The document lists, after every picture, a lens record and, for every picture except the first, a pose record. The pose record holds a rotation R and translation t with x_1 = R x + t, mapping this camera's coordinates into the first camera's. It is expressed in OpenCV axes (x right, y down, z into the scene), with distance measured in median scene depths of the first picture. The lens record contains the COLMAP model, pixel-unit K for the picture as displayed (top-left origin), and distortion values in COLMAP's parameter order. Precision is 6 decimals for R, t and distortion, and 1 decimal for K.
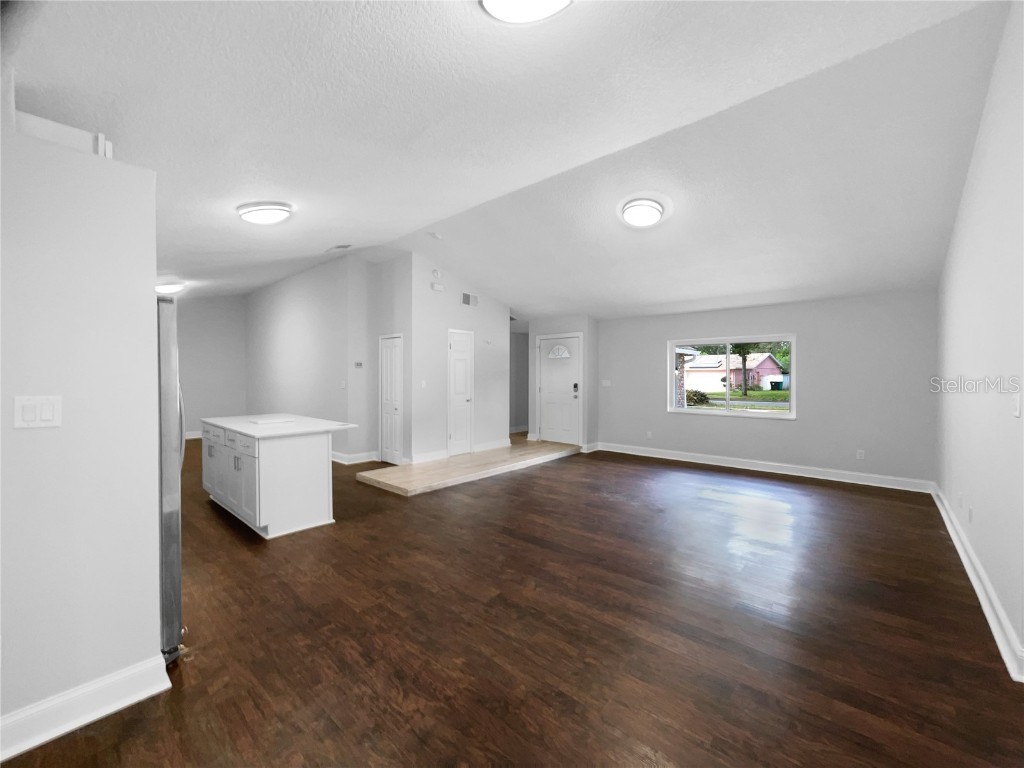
lens RADIAL K [[421.1, 0, 504.3], [0, 421.1, 380.8], [0, 0, 1]] dist [0.002674, -0.002678]
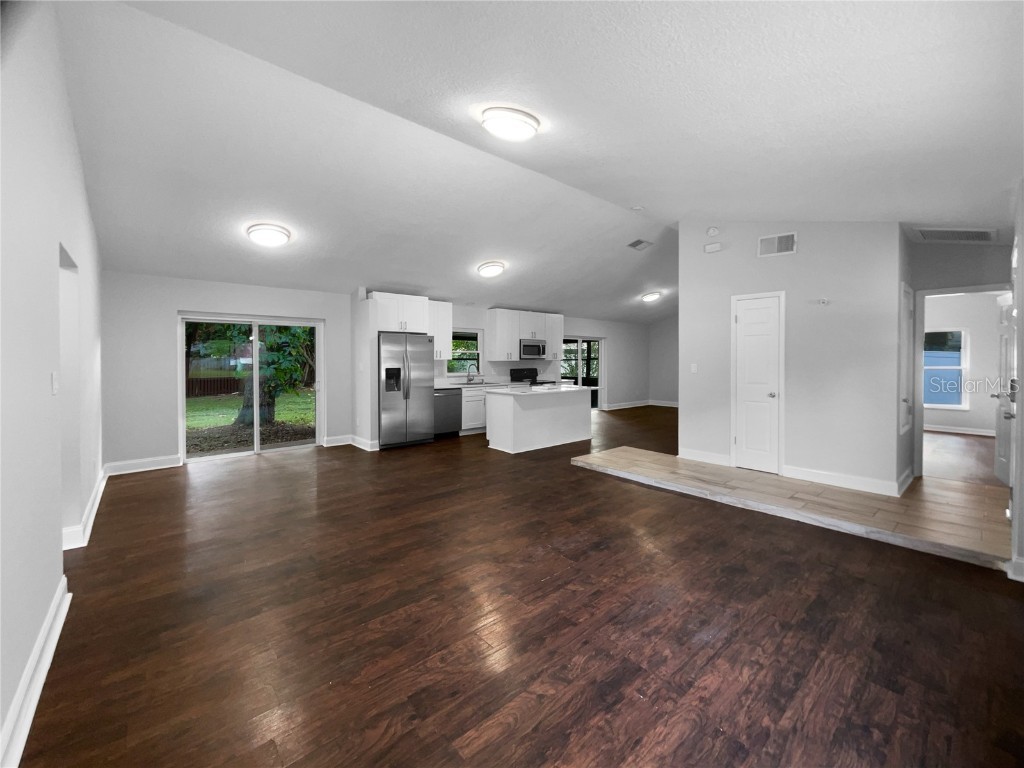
lens RADIAL K [[421.1, 0, 515.8], [0, 421.1, 359.9], [0, 0, 1]] dist [0.002674, -0.002678]
pose [[-0.125263, -0.002403, -0.992121, 0.772414], [-0.013841, 0.999904, -0.000674, -0.004146], [0.992027, 0.013647, -0.125285, 0.831630]]
